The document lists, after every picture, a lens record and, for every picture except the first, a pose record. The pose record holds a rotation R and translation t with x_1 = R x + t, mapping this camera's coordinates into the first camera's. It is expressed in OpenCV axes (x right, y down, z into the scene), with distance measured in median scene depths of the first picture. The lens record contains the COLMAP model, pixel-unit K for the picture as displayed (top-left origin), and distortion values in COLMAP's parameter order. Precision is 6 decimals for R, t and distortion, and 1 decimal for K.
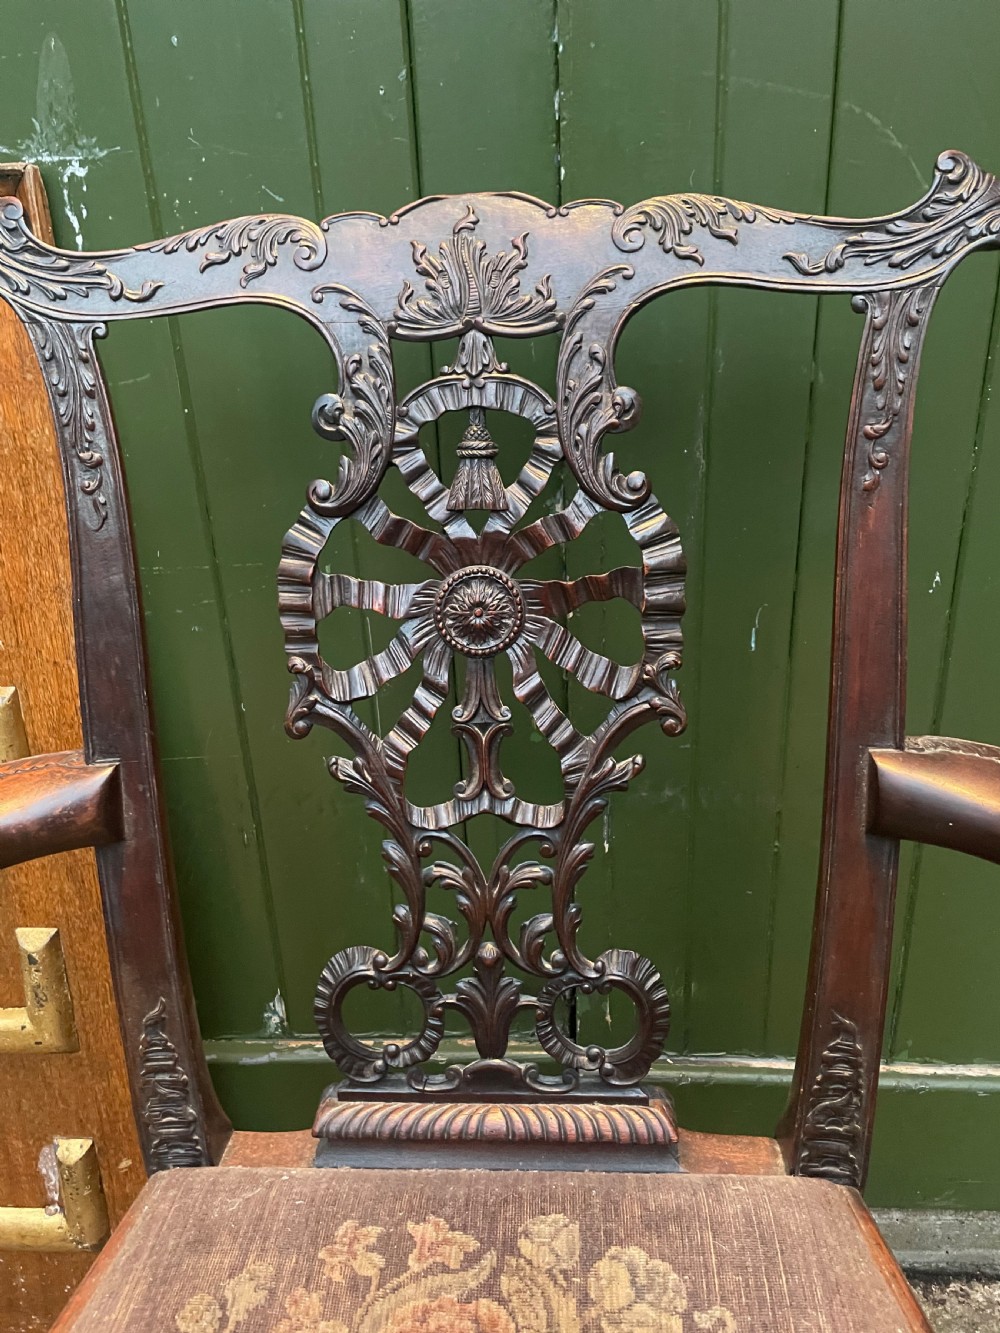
lens RADIAL K [[1015.8, 0, 490.9], [0, 1015.8, 665.6], [0, 0, 1]] dist [0.083123, -0.114590]
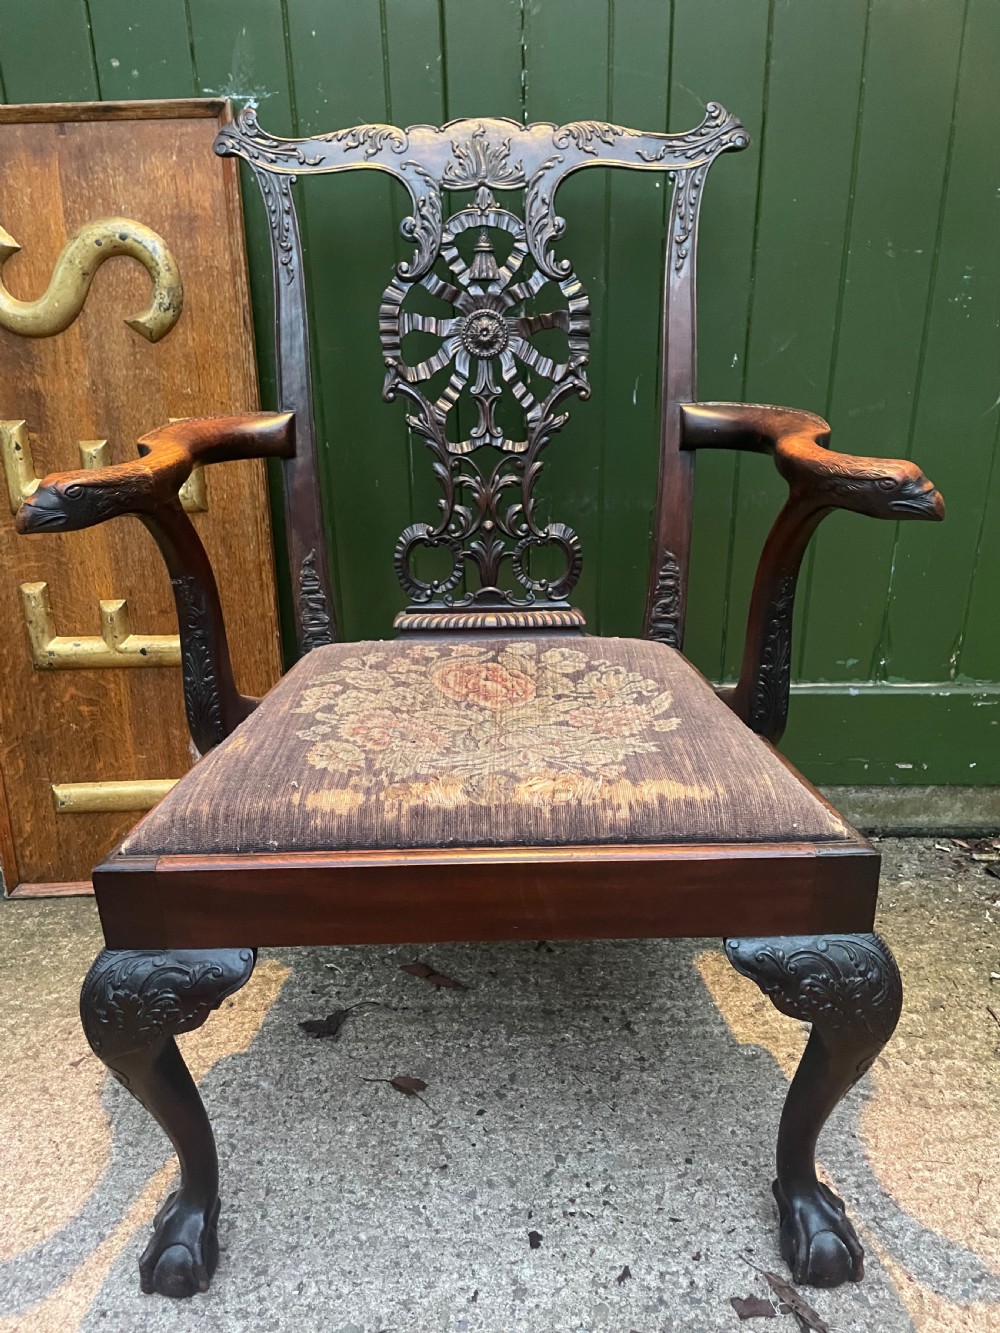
lens RADIAL K [[1015.8, 0, 507.1], [0, 1015.8, 664.5], [0, 0, 1]] dist [0.083123, -0.114590]
pose [[0.997257, 0.000393, 0.074009, -0.114300], [0.000323, 0.999953, -0.009656, 0.597442], [-0.074010, 0.009653, 0.997211, -0.945300]]
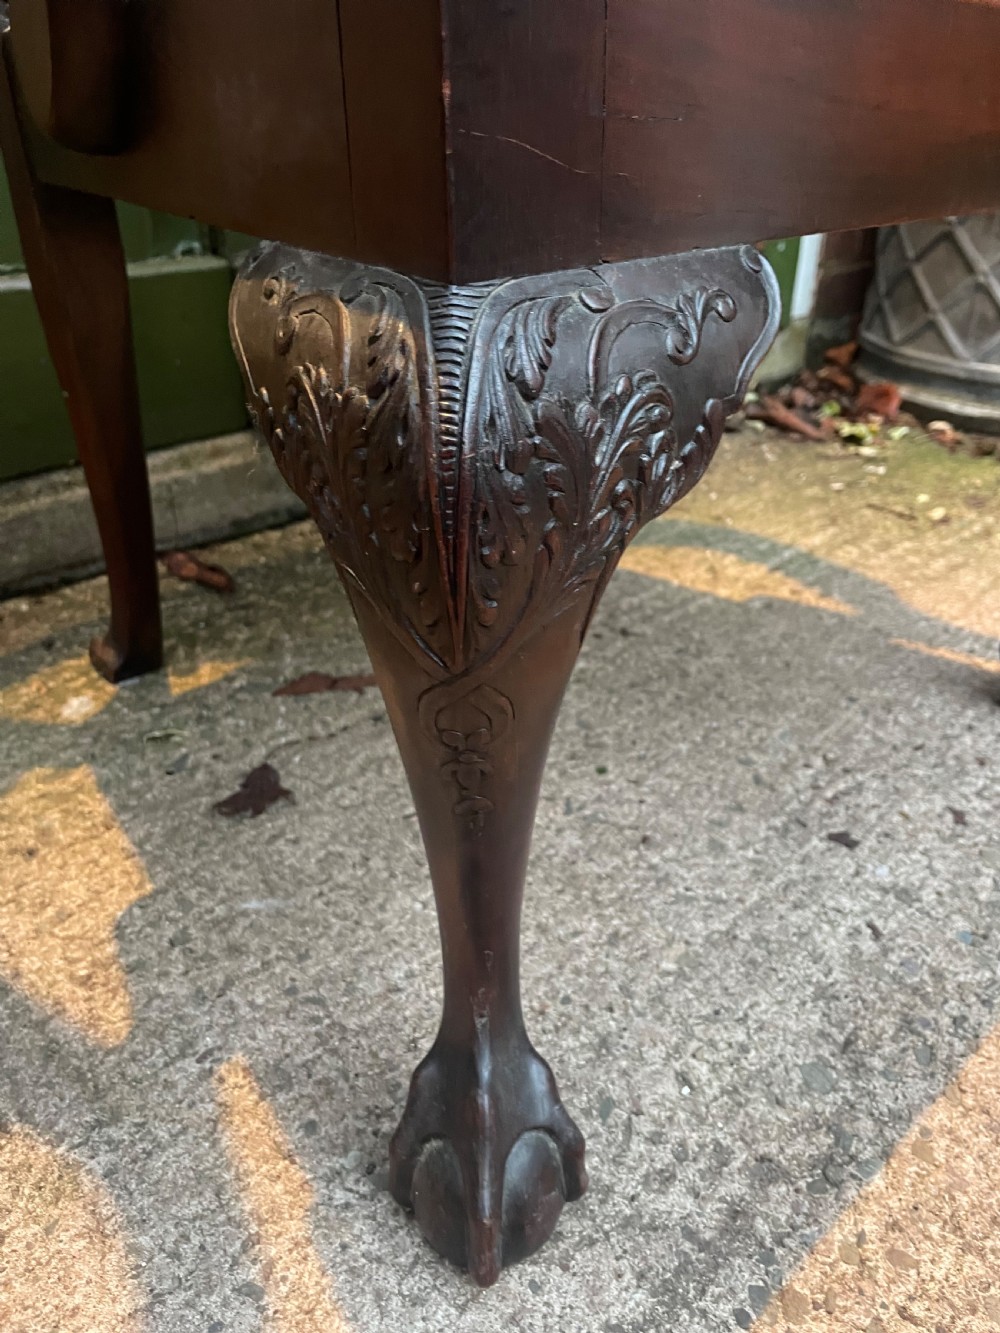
lens RADIAL K [[1015.8, 0, 515.7], [0, 1015.8, 682.5], [0, 0, 1]] dist [0.083123, -0.114590]
pose [[0.669682, -0.314752, 0.672649, -0.871467], [0.240907, 0.948836, 0.204144, 1.042442], [-0.702488, 0.025334, 0.711244, 0.184615]]
